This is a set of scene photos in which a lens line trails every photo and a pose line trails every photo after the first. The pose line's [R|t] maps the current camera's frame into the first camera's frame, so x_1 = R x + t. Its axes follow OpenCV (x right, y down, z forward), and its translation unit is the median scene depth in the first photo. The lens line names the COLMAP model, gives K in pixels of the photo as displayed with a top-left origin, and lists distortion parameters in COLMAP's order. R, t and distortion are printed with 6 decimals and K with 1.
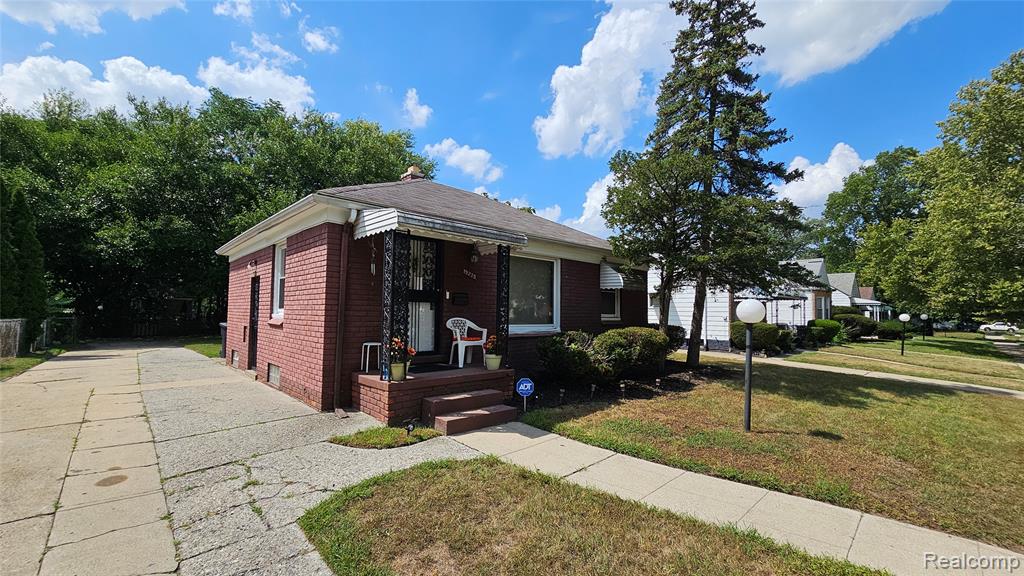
lens RADIAL K [[404.7, 0, 509.5], [0, 404.7, 286.8], [0, 0, 1]] dist [-0.003074, -0.000226]
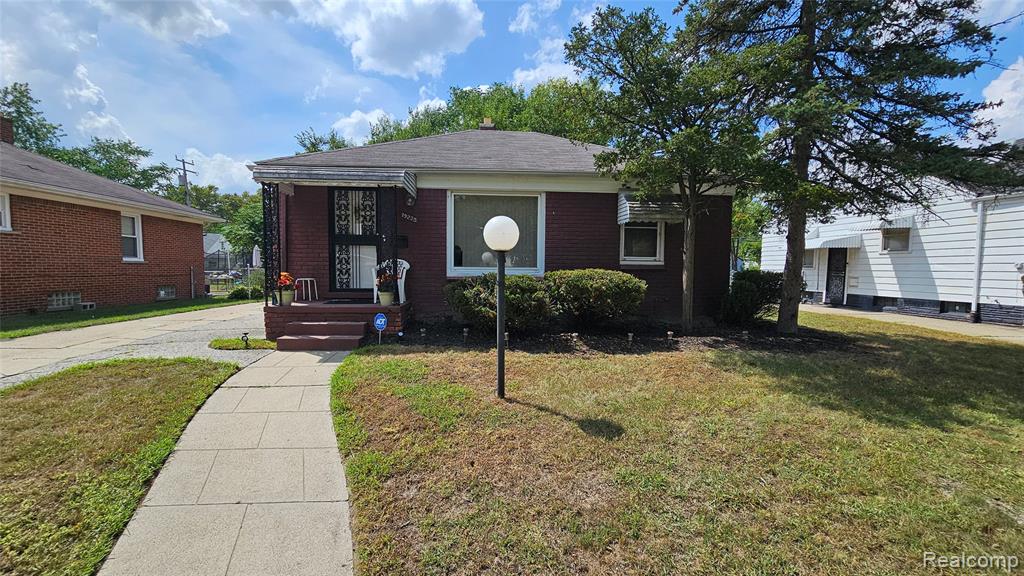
lens RADIAL K [[404.7, 0, 510.6], [0, 404.7, 284.4], [0, 0, 1]] dist [-0.003074, -0.000226]
pose [[0.789994, 0.018238, -0.612843, 0.744658], [0.041737, 0.995639, 0.083431, 0.064200], [0.611692, -0.091488, 0.785788, 0.320042]]
